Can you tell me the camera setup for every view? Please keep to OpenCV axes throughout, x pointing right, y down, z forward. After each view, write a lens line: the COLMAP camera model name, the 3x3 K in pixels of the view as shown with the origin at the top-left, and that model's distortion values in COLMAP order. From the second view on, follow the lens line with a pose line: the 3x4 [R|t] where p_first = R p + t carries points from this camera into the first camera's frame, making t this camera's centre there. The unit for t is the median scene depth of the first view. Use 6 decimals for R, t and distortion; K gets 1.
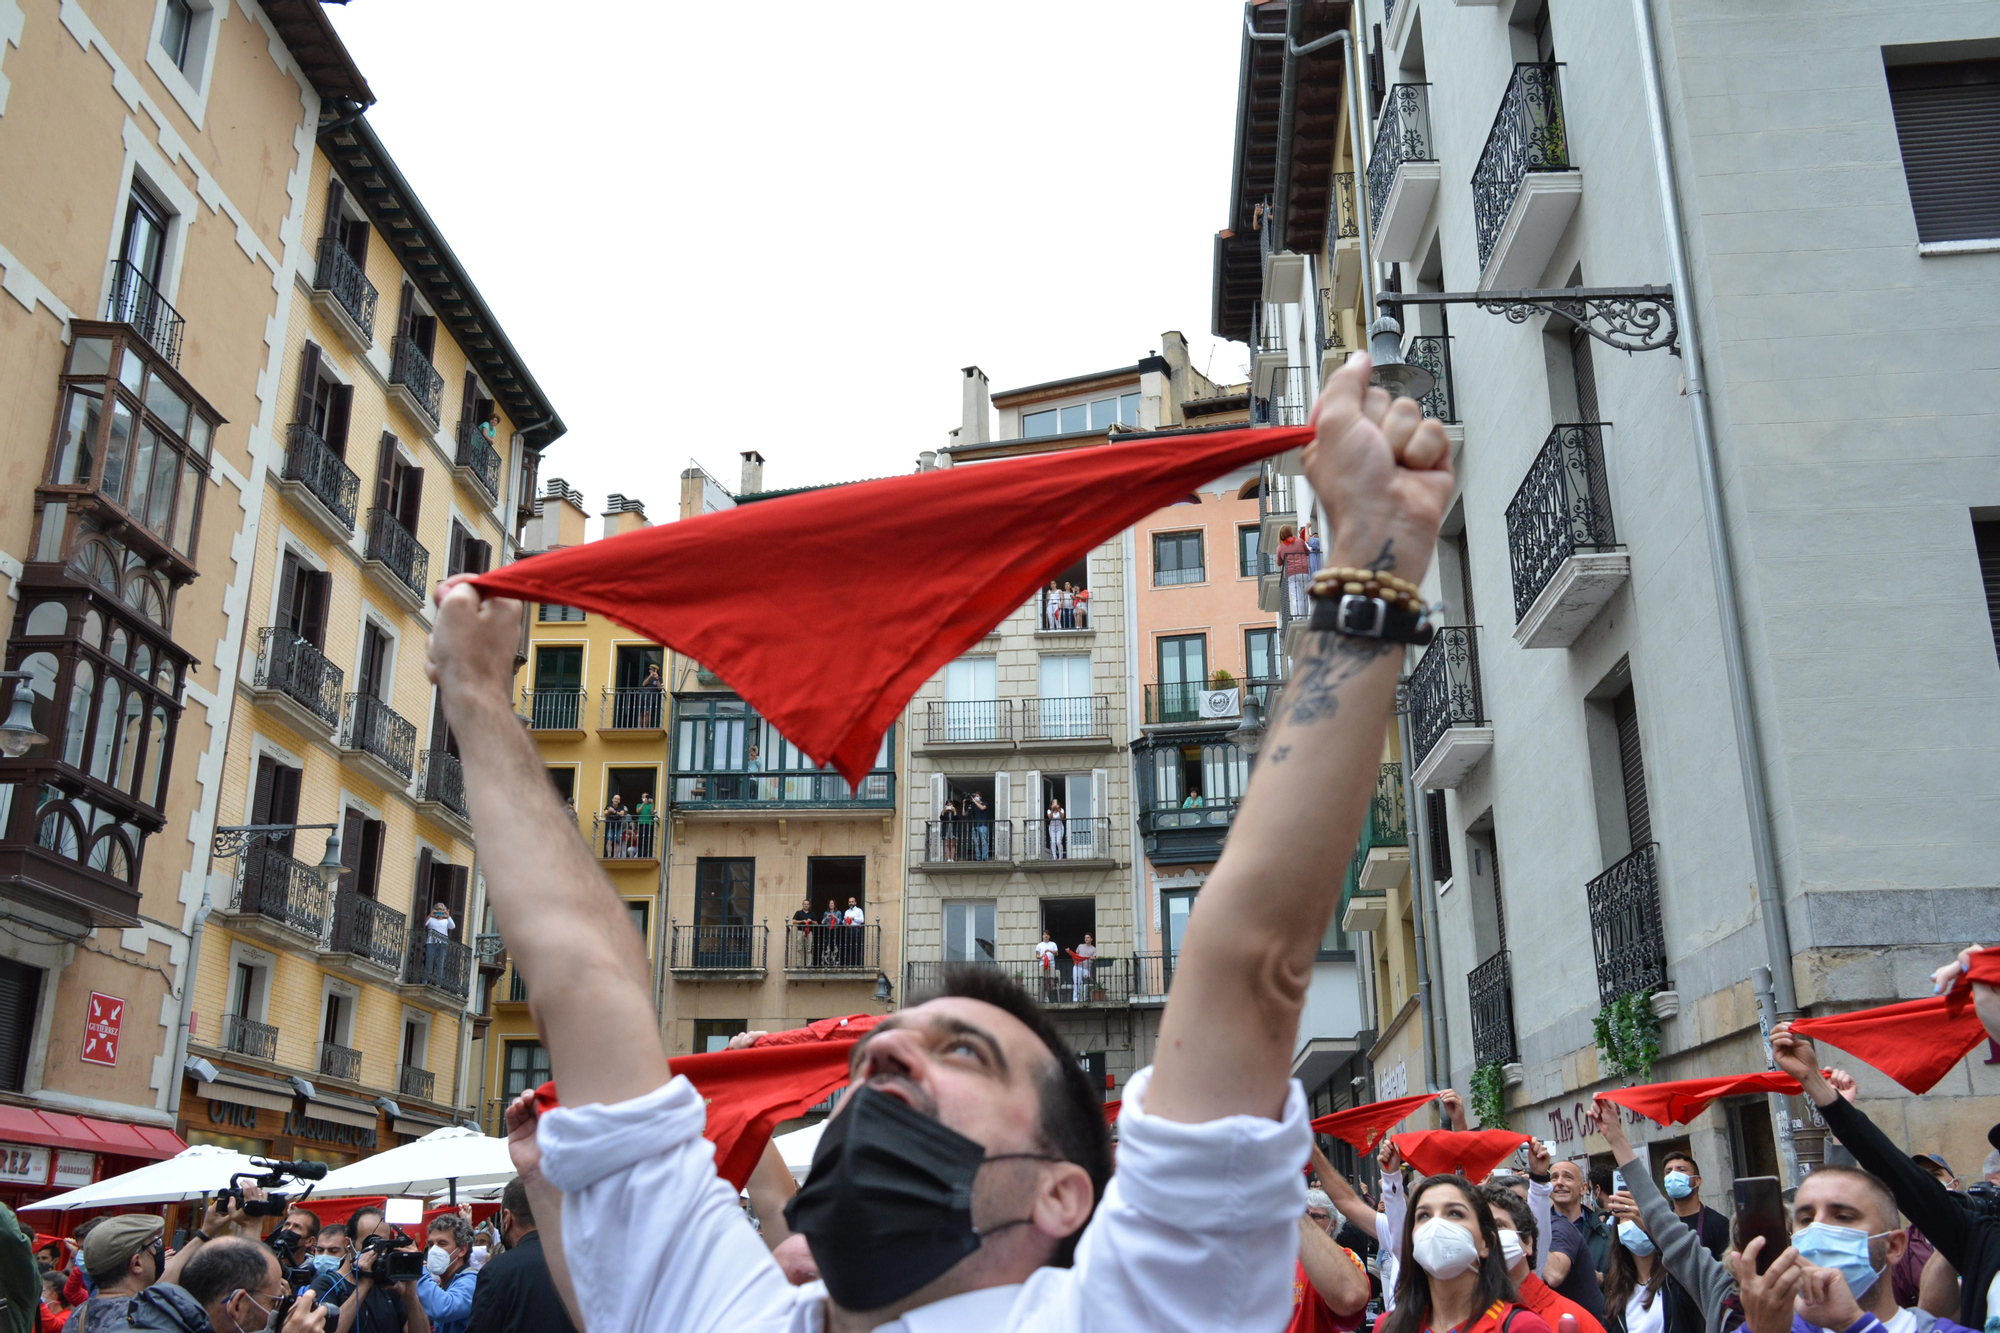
lens RADIAL K [[1837.9, 0, 1004.1], [0, 1837.9, 659.8], [0, 0, 1]] dist [-0.027416, 0.000000]
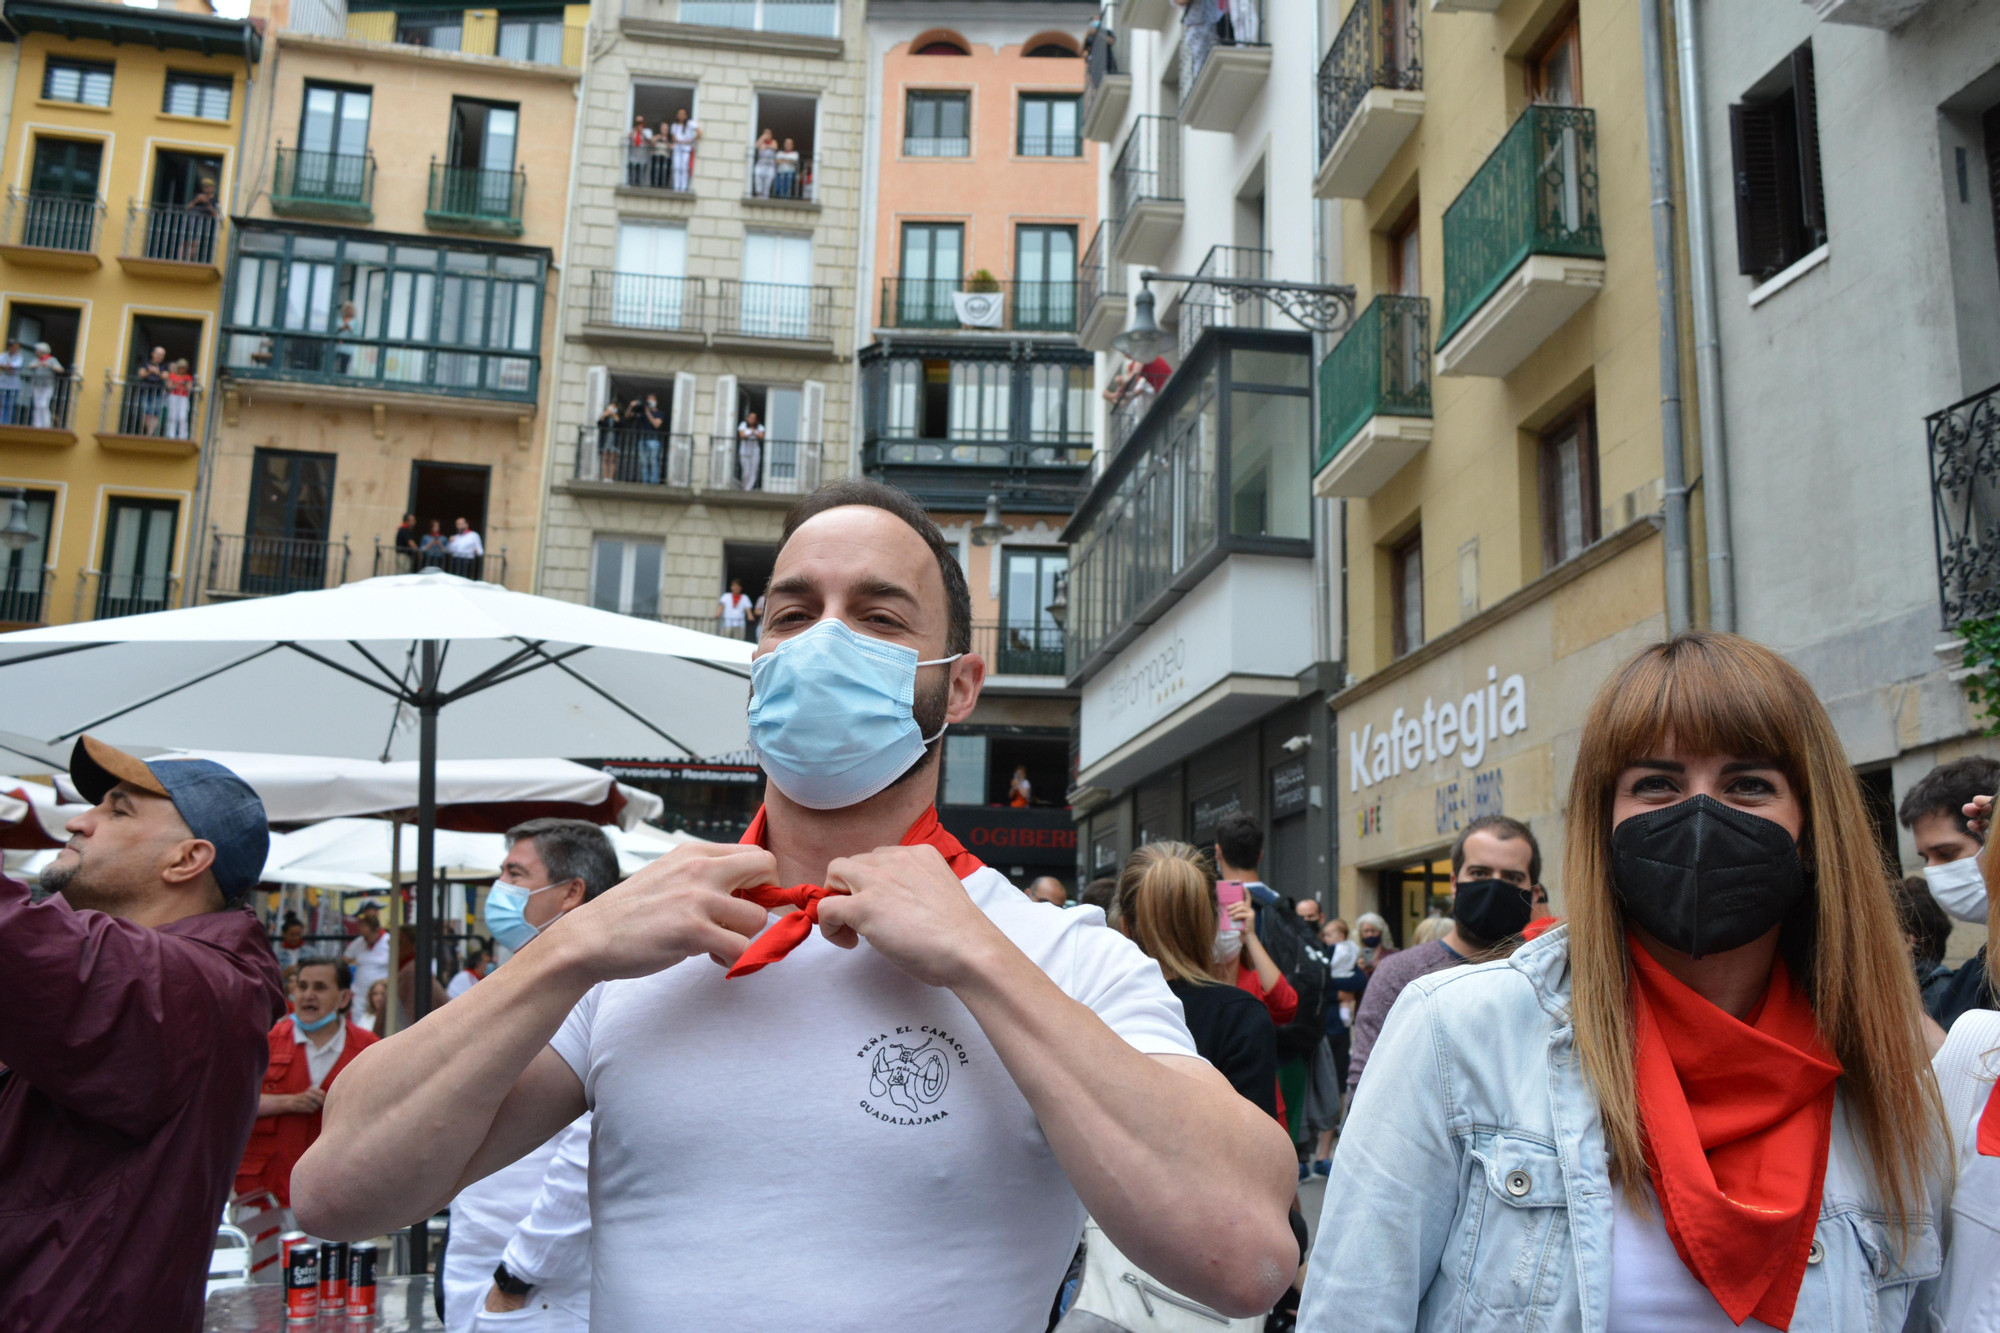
lens RADIAL K [[1837.9, 0, 1001.5], [0, 1837.9, 654.2], [0, 0, 1]] dist [-0.027416, 0.000000]
pose [[0.976694, 0.073666, 0.201598, -0.017963], [-0.099014, 0.987983, 0.118680, 0.073904], [-0.190433, -0.135875, 0.972252, 0.227175]]
